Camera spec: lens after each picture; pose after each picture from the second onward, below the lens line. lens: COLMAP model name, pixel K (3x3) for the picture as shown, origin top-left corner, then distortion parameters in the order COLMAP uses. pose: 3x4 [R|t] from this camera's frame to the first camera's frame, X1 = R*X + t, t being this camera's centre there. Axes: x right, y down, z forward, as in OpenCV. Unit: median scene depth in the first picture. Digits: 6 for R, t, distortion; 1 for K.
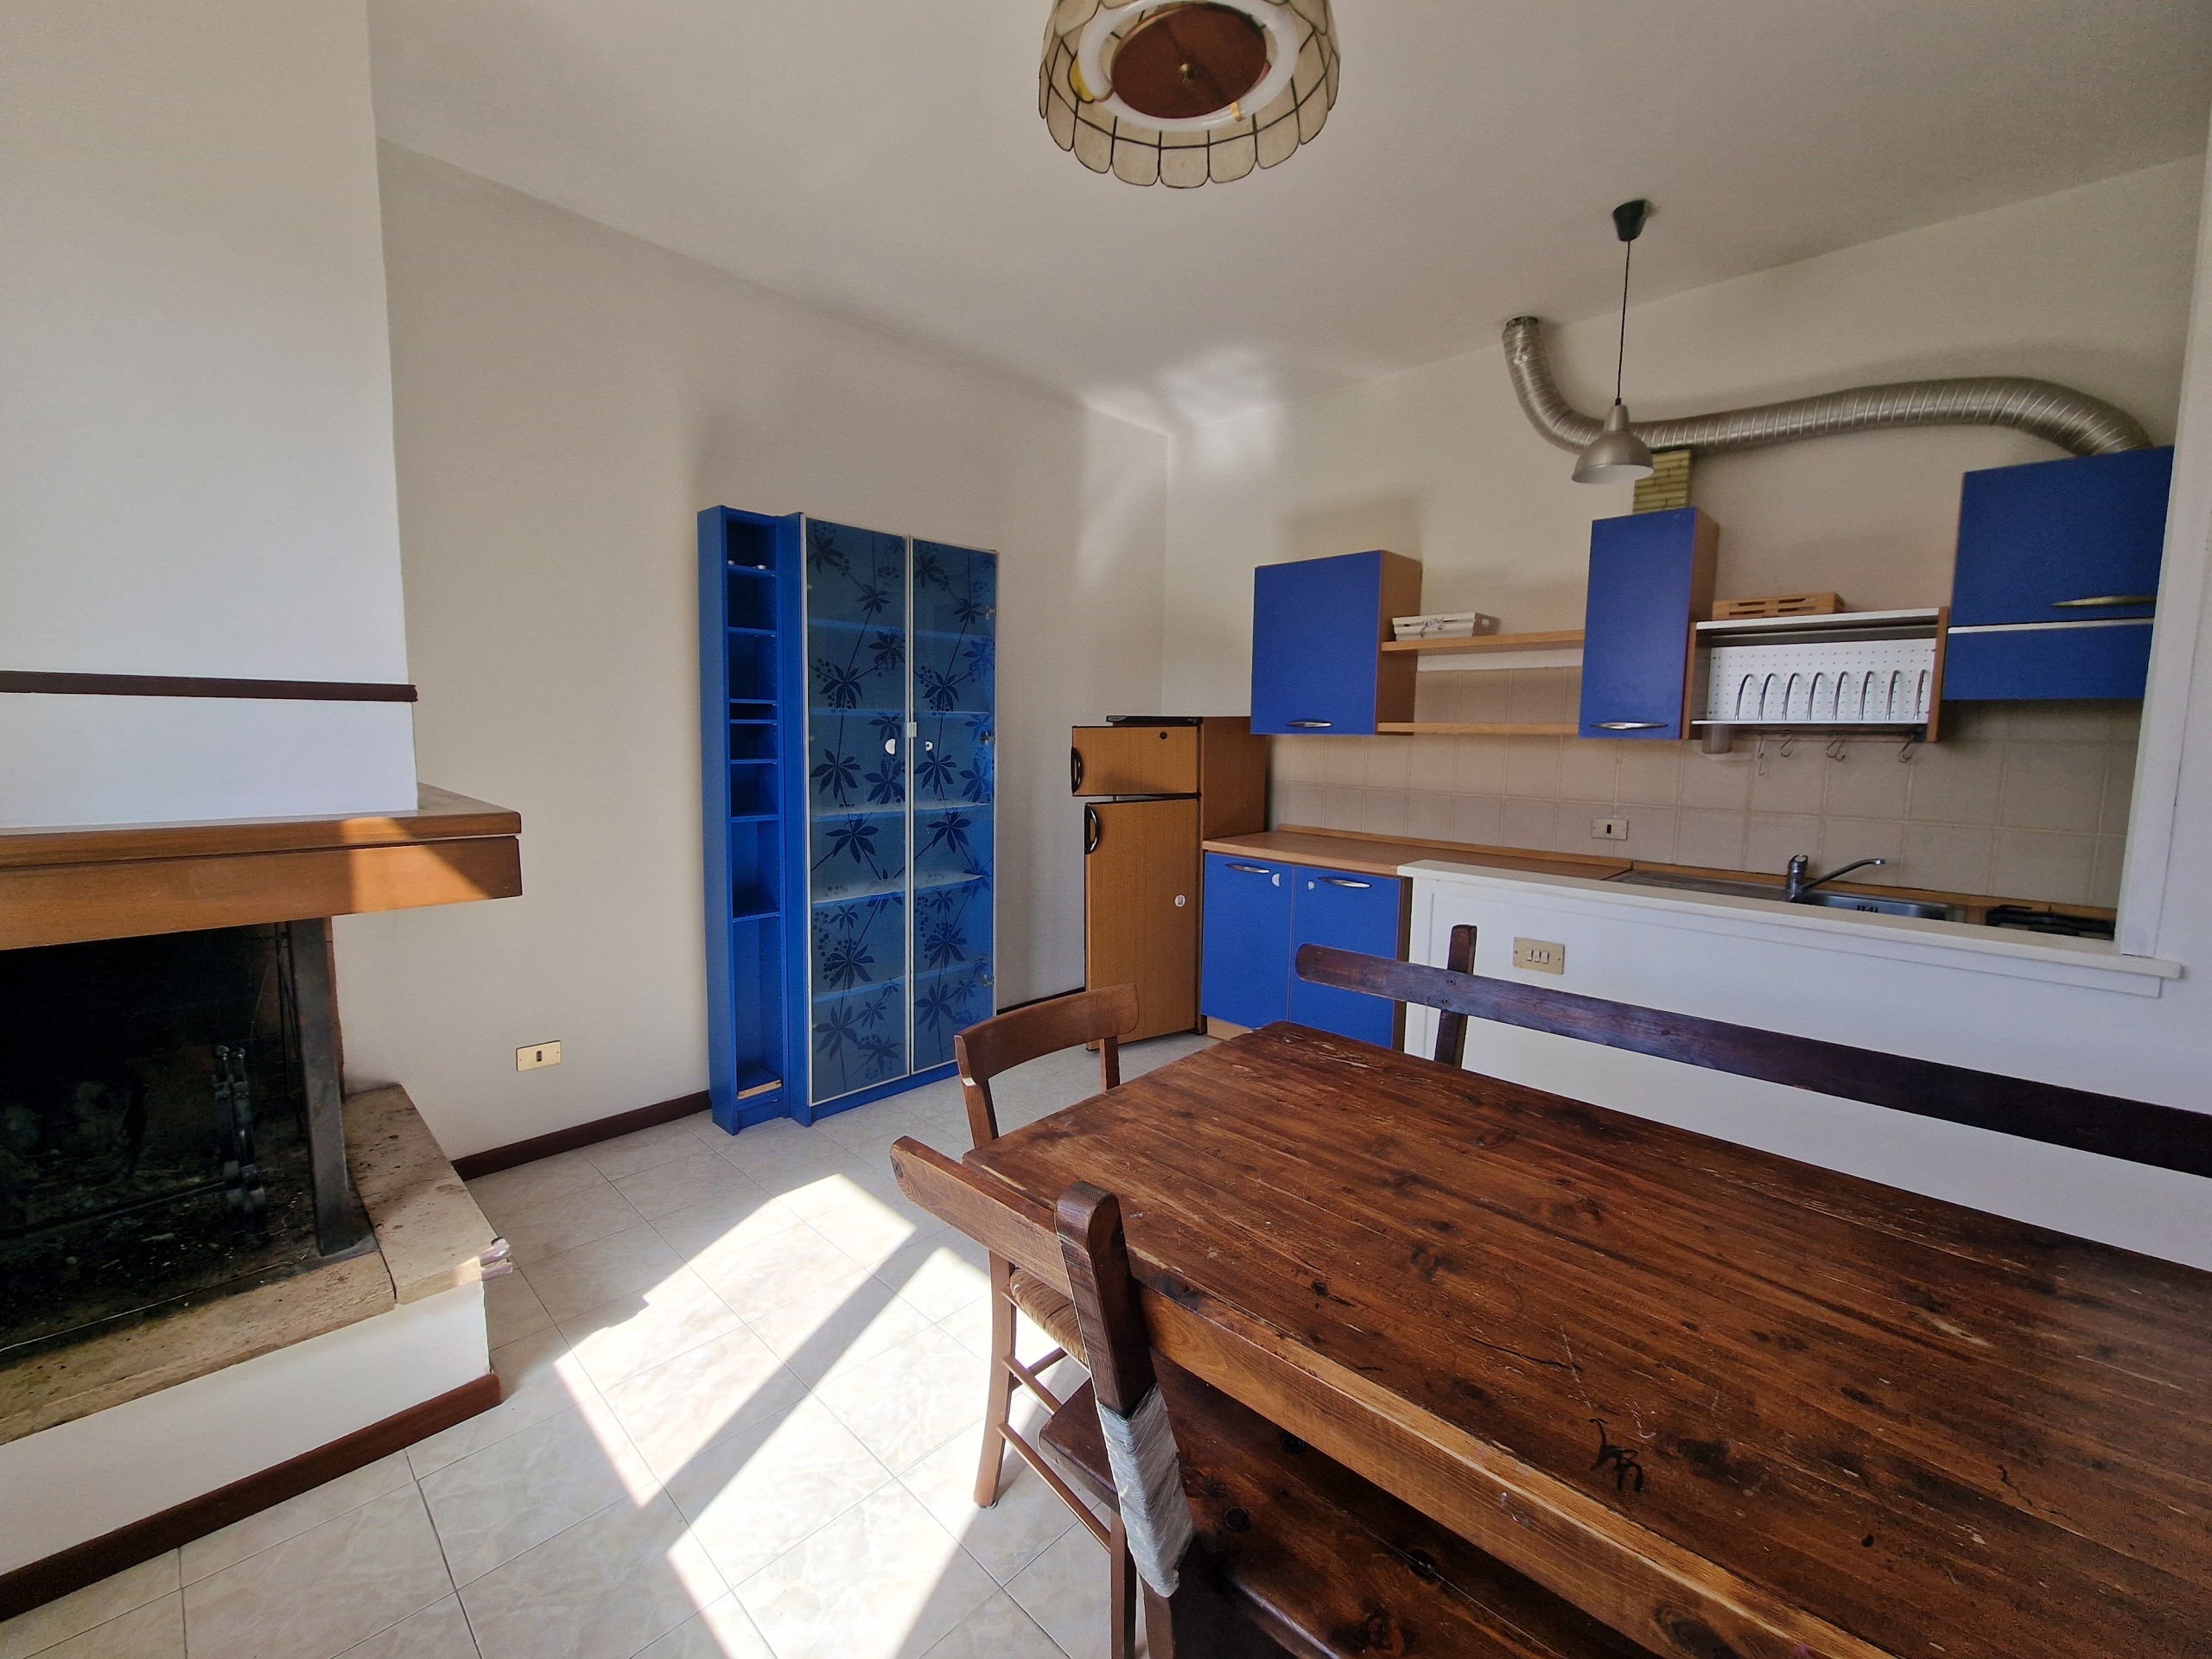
lens RADIAL K [[902.4, 0, 1110.3], [0, 902.4, 819.0], [0, 0, 1]] dist [0.010679, -0.007203]
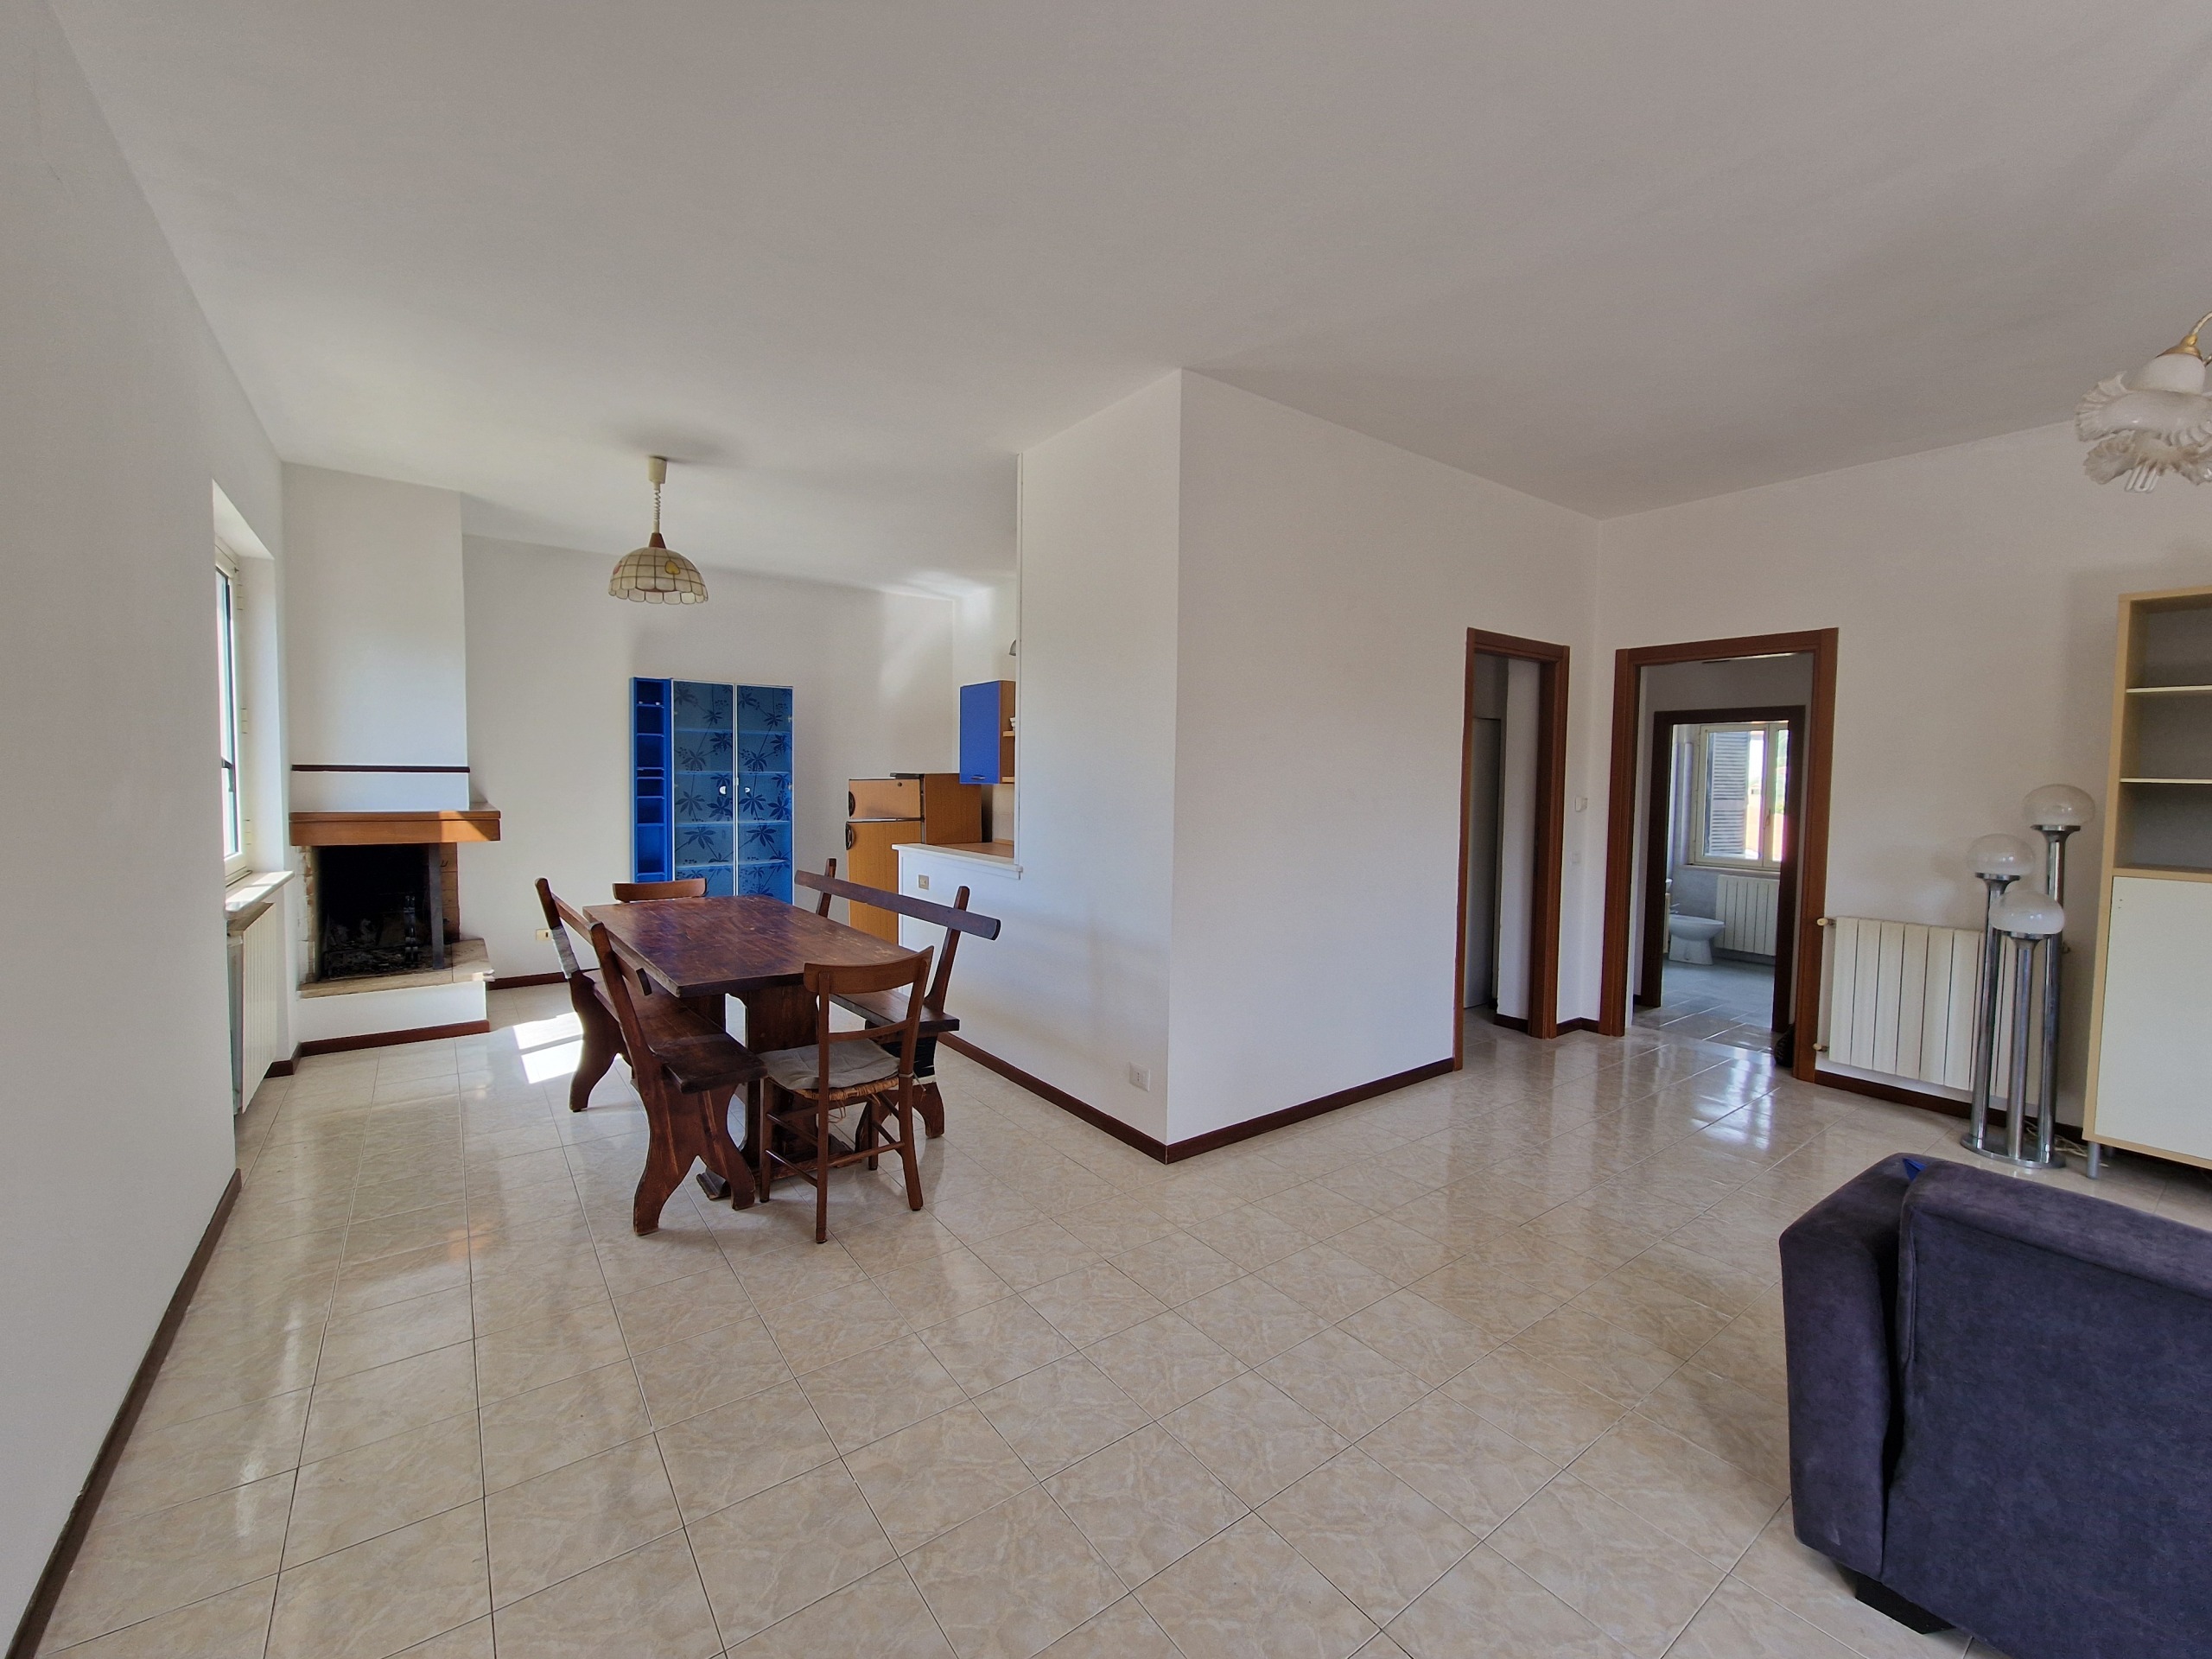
lens RADIAL K [[902.4, 0, 1110.3], [0, 902.4, 819.0], [0, 0, 1]] dist [0.010679, -0.007203]
pose [[0.985357, 0.003565, -0.170469, 0.943781], [-0.012926, 0.998466, -0.053838, 0.079305], [0.170016, 0.055253, 0.983891, -0.806490]]
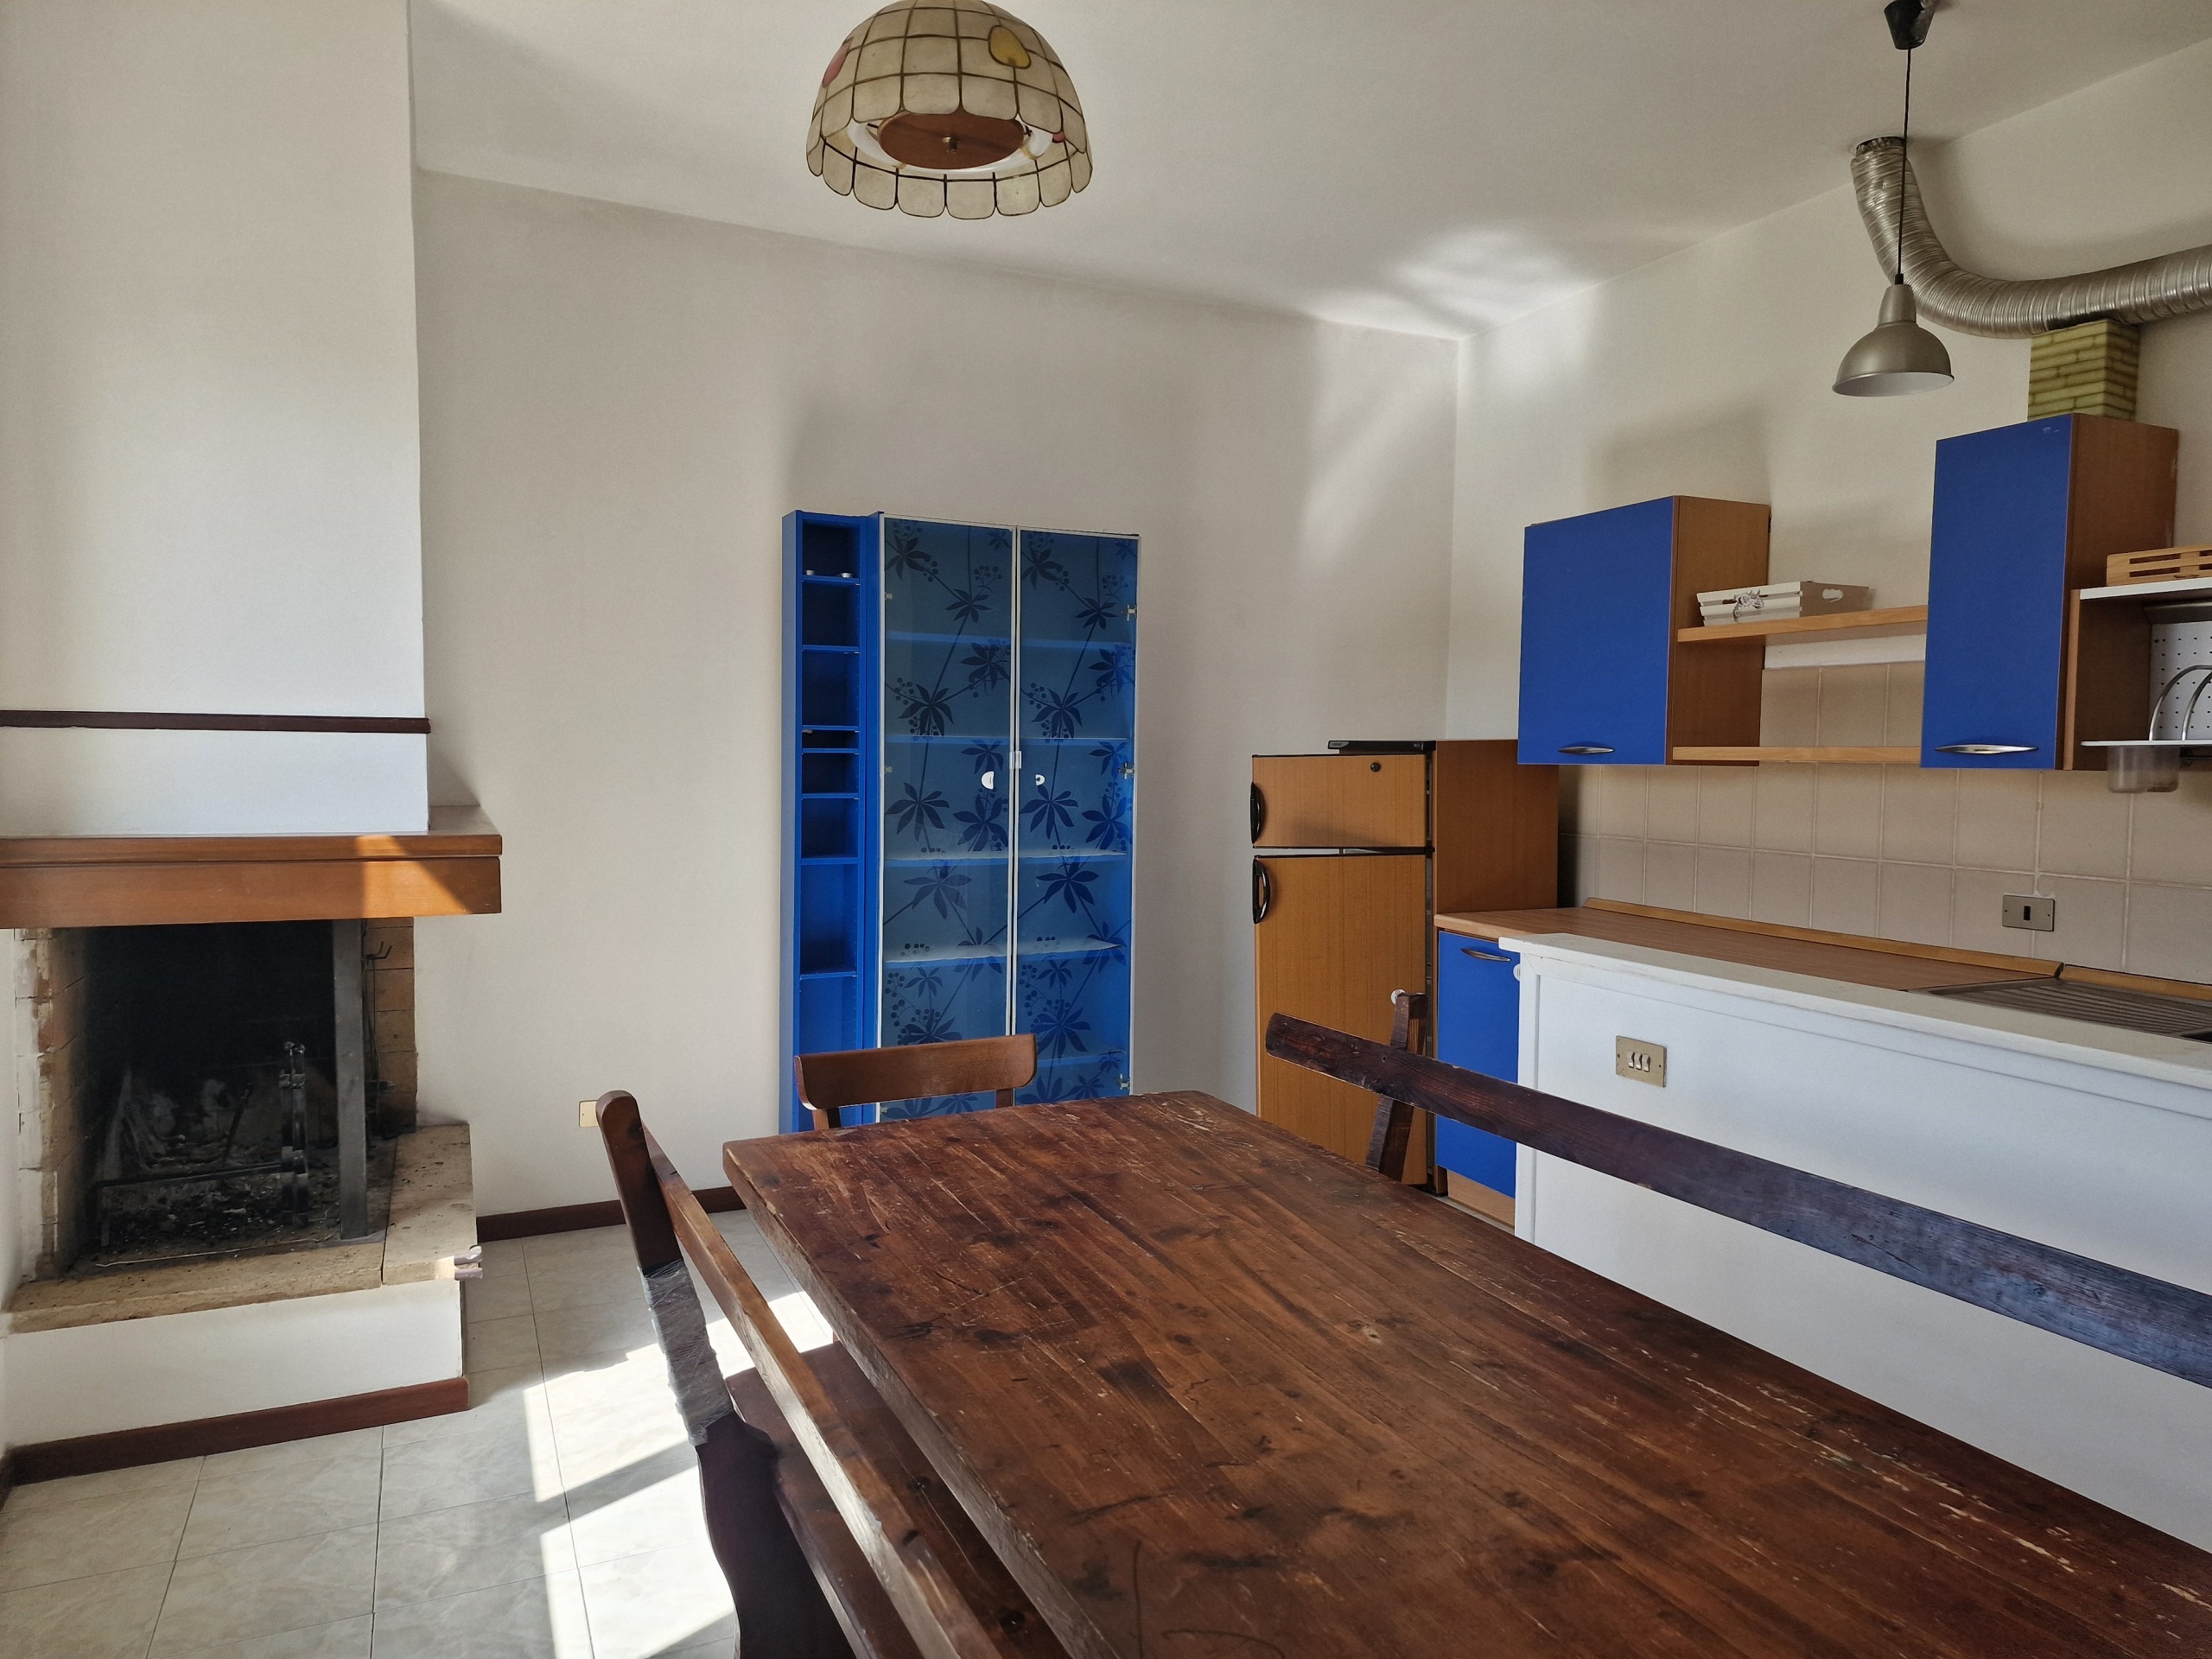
lens RADIAL K [[1460.9, 0, 1138.5], [0, 1460.9, 829.9], [0, 0, 1]] dist [0.107397, -0.103761]
pose [[0.932683, 0.014896, -0.360389, 0.380724], [-0.033454, 0.998413, -0.045311, 0.022647], [0.359142, 0.054317, 0.931701, -0.206902]]
